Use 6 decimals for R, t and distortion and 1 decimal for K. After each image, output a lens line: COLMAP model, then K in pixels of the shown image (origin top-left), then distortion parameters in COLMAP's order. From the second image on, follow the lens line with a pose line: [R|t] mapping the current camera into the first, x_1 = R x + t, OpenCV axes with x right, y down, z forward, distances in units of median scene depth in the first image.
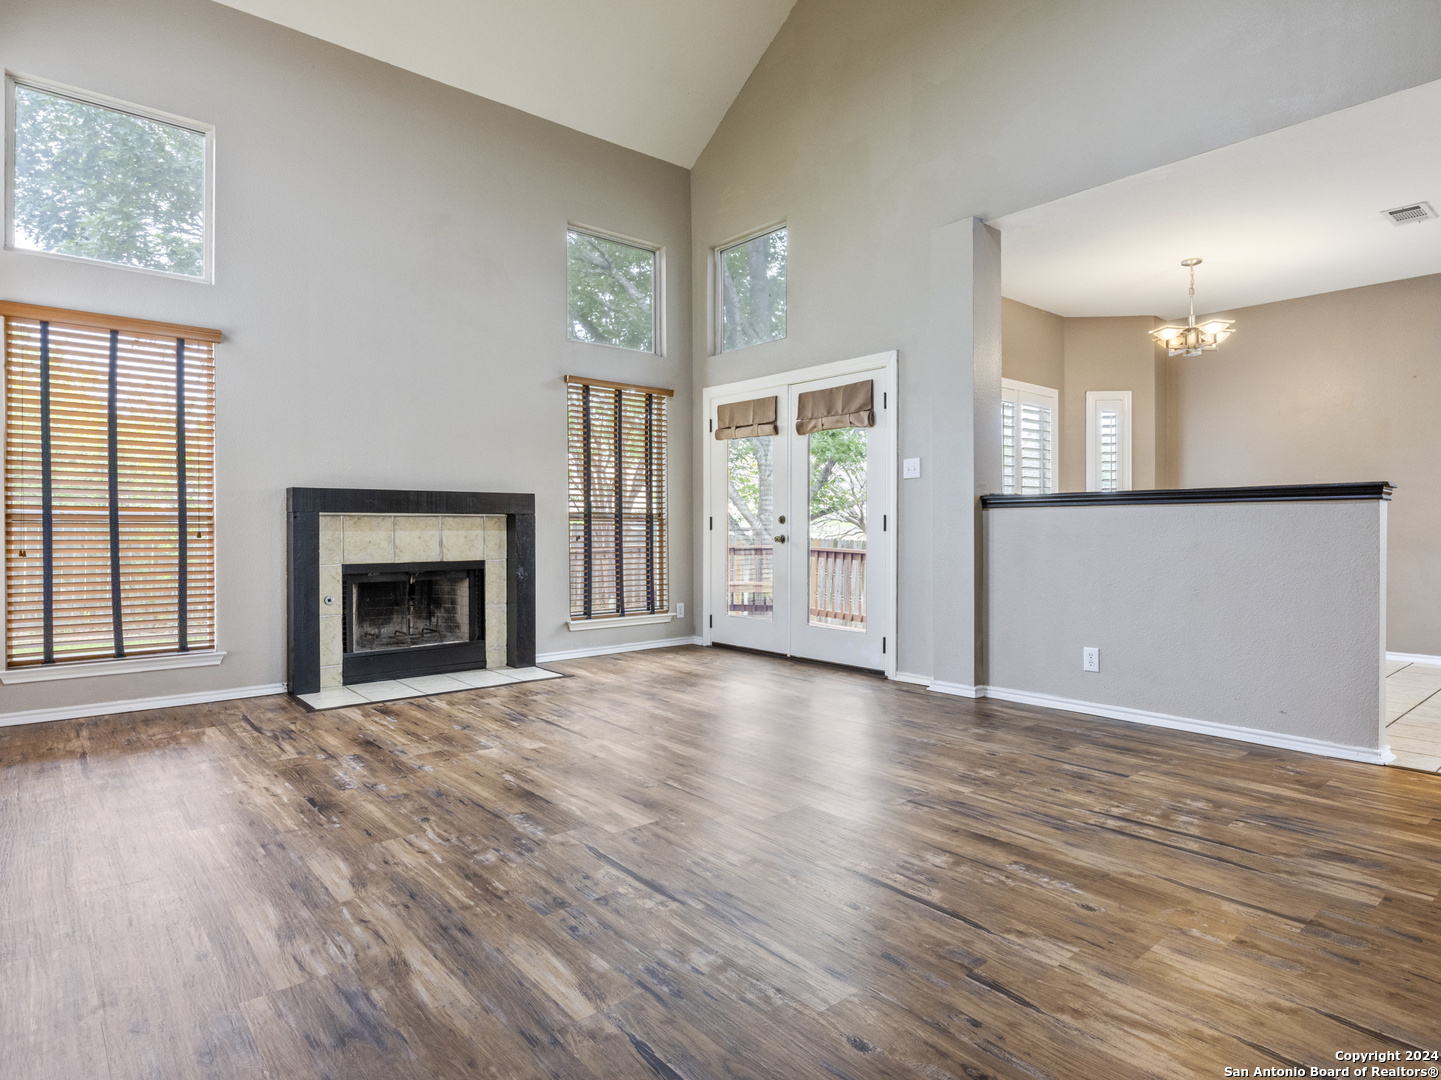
lens RADIAL K [[819.0, 0, 722.9], [0, 819.0, 538.3], [0, 0, 1]] dist [-0.008547, 0.000310]
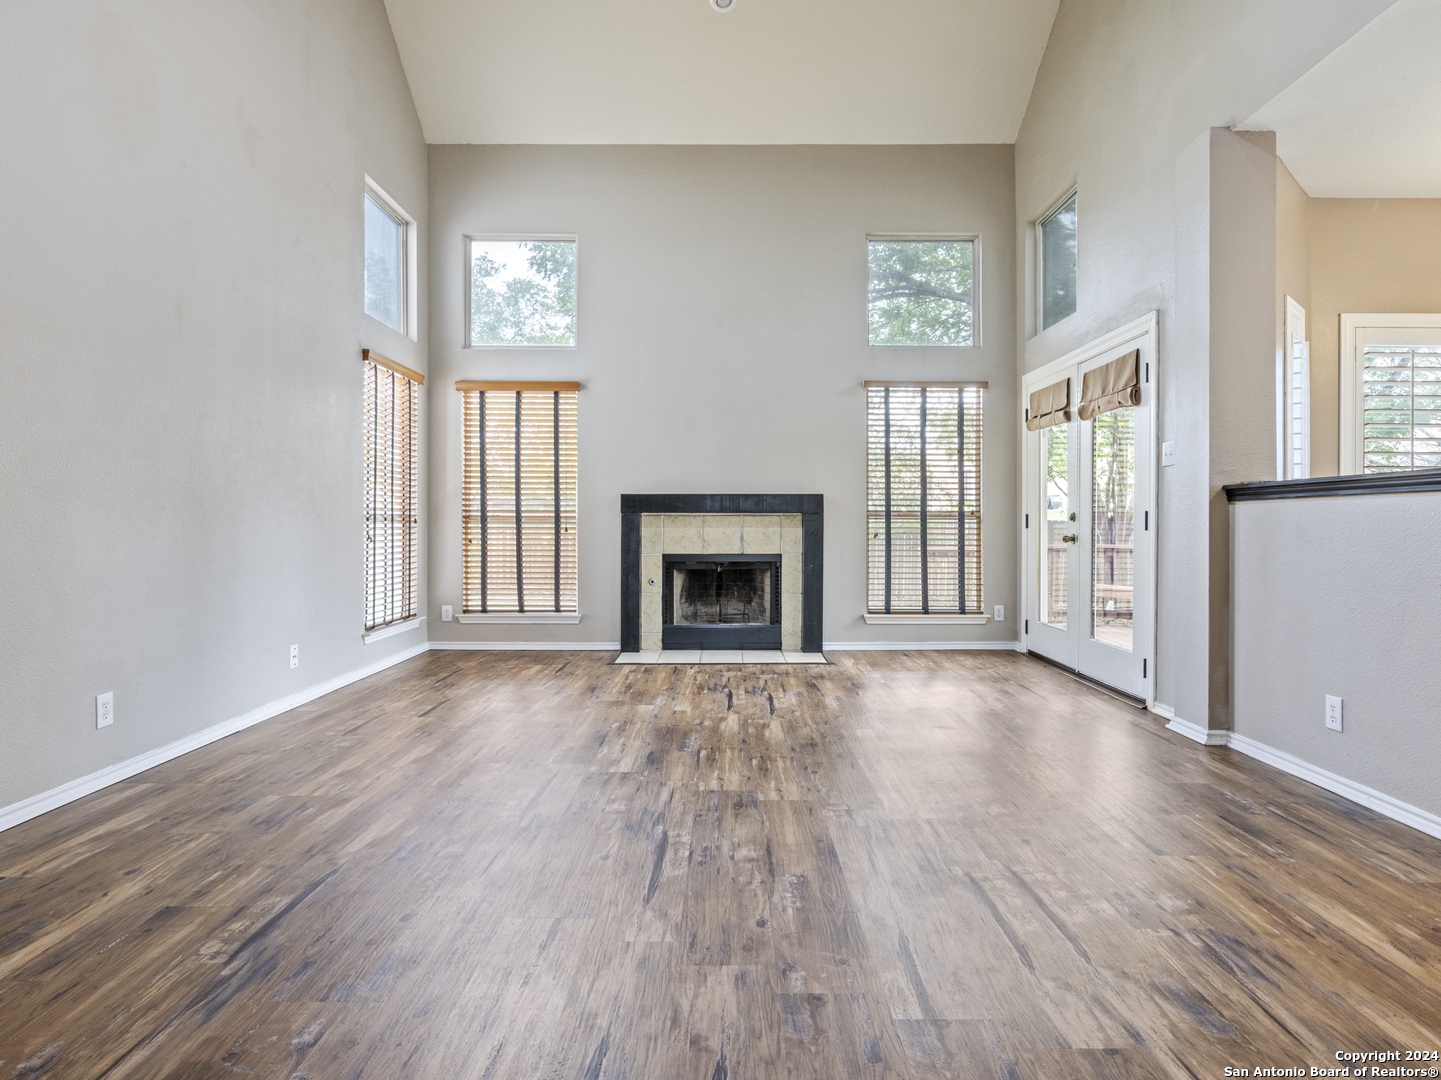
lens RADIAL K [[819.0, 0, 722.3], [0, 819.0, 533.4], [0, 0, 1]] dist [-0.008547, 0.000310]
pose [[0.758148, 0.008698, -0.652025, 0.432589], [-0.011266, 0.999937, 0.000238, -0.001156], [0.651985, 0.007165, 0.758198, 0.101790]]
